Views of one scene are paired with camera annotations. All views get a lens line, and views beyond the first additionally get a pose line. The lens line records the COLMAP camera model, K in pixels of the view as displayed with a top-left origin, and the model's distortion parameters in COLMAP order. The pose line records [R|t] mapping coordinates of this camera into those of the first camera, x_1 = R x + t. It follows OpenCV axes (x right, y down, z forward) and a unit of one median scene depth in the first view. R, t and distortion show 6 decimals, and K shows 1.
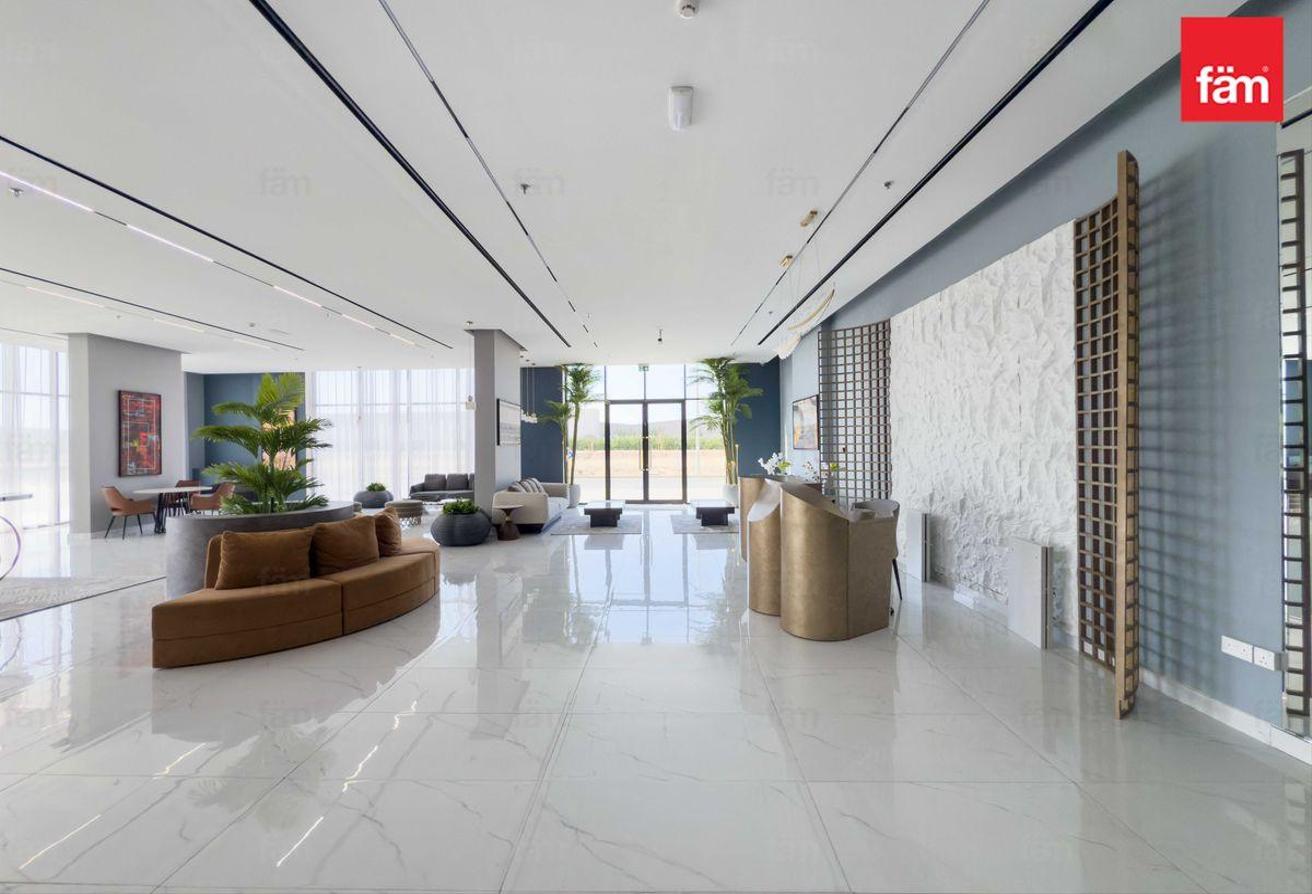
lens RADIAL K [[518.9, 0, 656.0], [0, 518.9, 447.0], [0, 0, 1]] dist [0.000968, 0.000051]
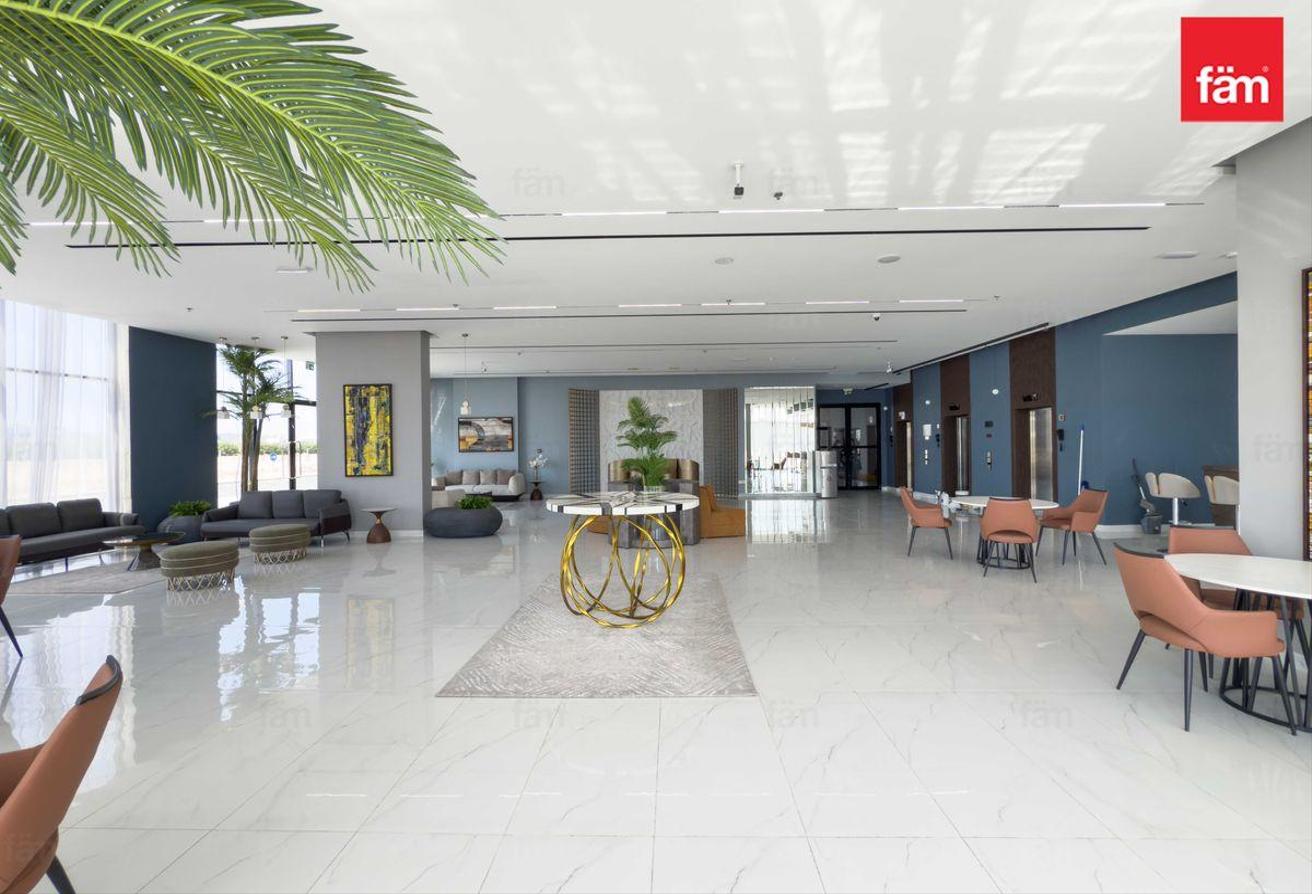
lens RADIAL K [[529.5, 0, 656.0], [0, 529.5, 447.0], [0, 0, 1]] dist [-0.001853, -0.000404]
pose [[-0.026786, 0.005010, 0.999629, -0.956128], [0.016570, 0.999852, -0.004567, 0.006006], [-0.999504, 0.016442, -0.026865, 0.393206]]
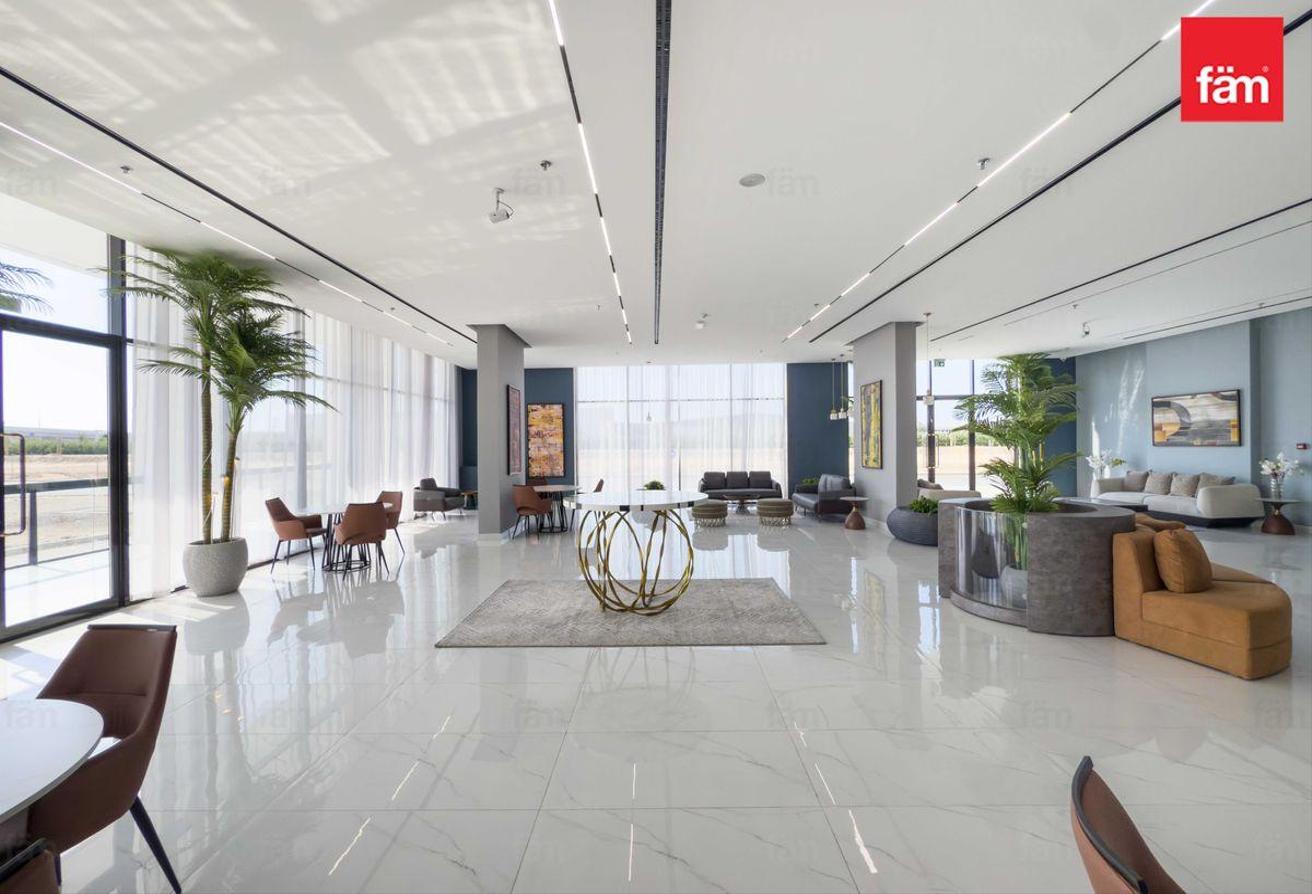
lens RADIAL K [[529.5, 0, 656.0], [0, 529.5, 447.0], [0, 0, 1]] dist [-0.001853, -0.000404]
pose [[0.999398, -0.002450, 0.034618, -0.576201], [0.002390, 0.999996, 0.001765, 0.002769], [-0.034623, -0.001681, 0.999399, 0.011499]]
